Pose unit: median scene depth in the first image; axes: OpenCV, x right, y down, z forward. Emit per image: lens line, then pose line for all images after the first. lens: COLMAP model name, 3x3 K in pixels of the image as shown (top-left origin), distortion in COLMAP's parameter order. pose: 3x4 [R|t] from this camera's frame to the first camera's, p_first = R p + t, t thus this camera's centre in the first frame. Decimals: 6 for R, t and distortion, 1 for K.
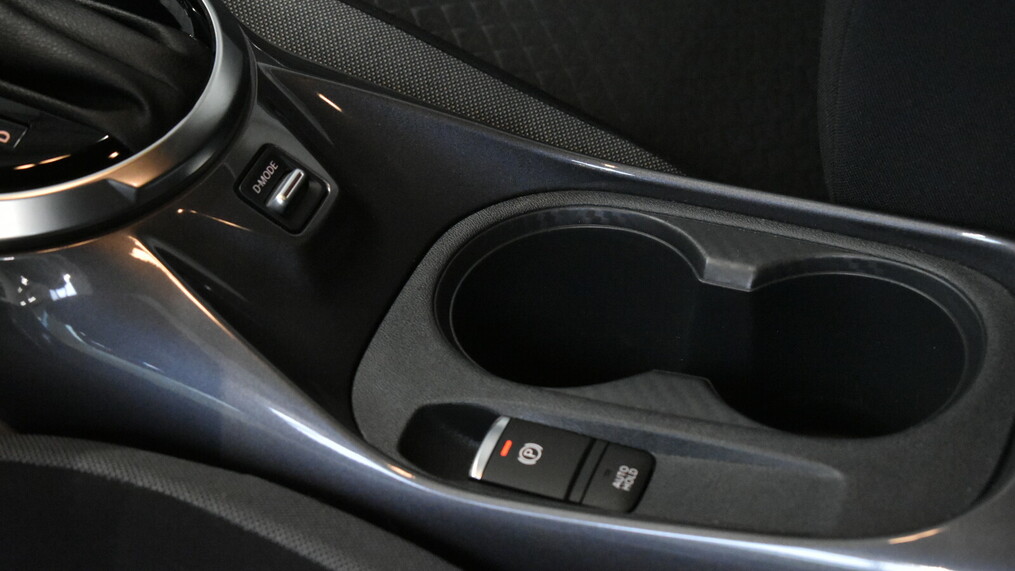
lens RADIAL K [[2267.0, 0, 507.9], [0, 2267.0, 284.4], [0, 0, 1]] dist [-0.026866, 0.000000]
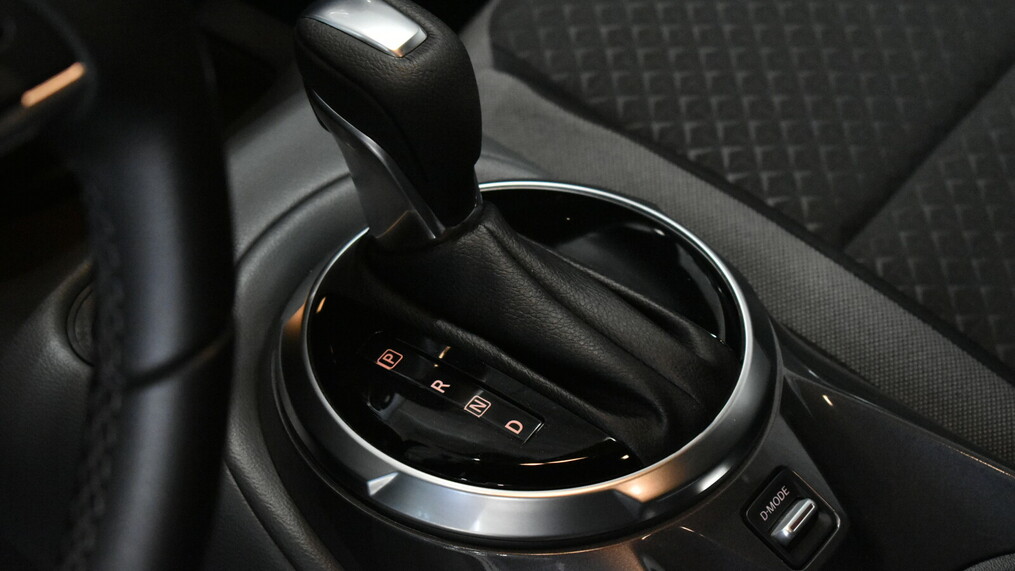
lens RADIAL K [[2267.0, 0, 506.8], [0, 2267.0, 285.5], [0, 0, 1]] dist [-0.026866, 0.000000]
pose [[0.966165, 0.156279, -0.205187, -0.034531], [-0.157448, 0.987469, 0.010722, -0.131331], [0.204291, 0.021947, 0.978664, 0.038754]]
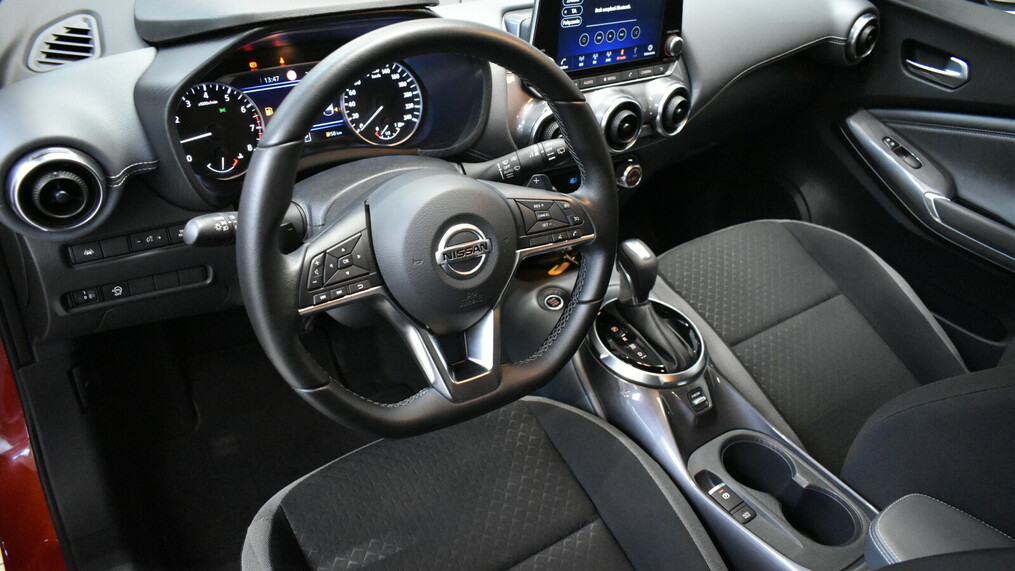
lens RADIAL K [[775.1, 0, 502.8], [0, 775.1, 287.4], [0, 0, 1]] dist [-0.023333, 0.004301]
pose [[0.828491, 0.437130, -0.350029, 0.000295], [-0.472475, 0.881163, -0.017879, -0.030207], [0.300617, 0.180192, 0.936568, -0.348105]]
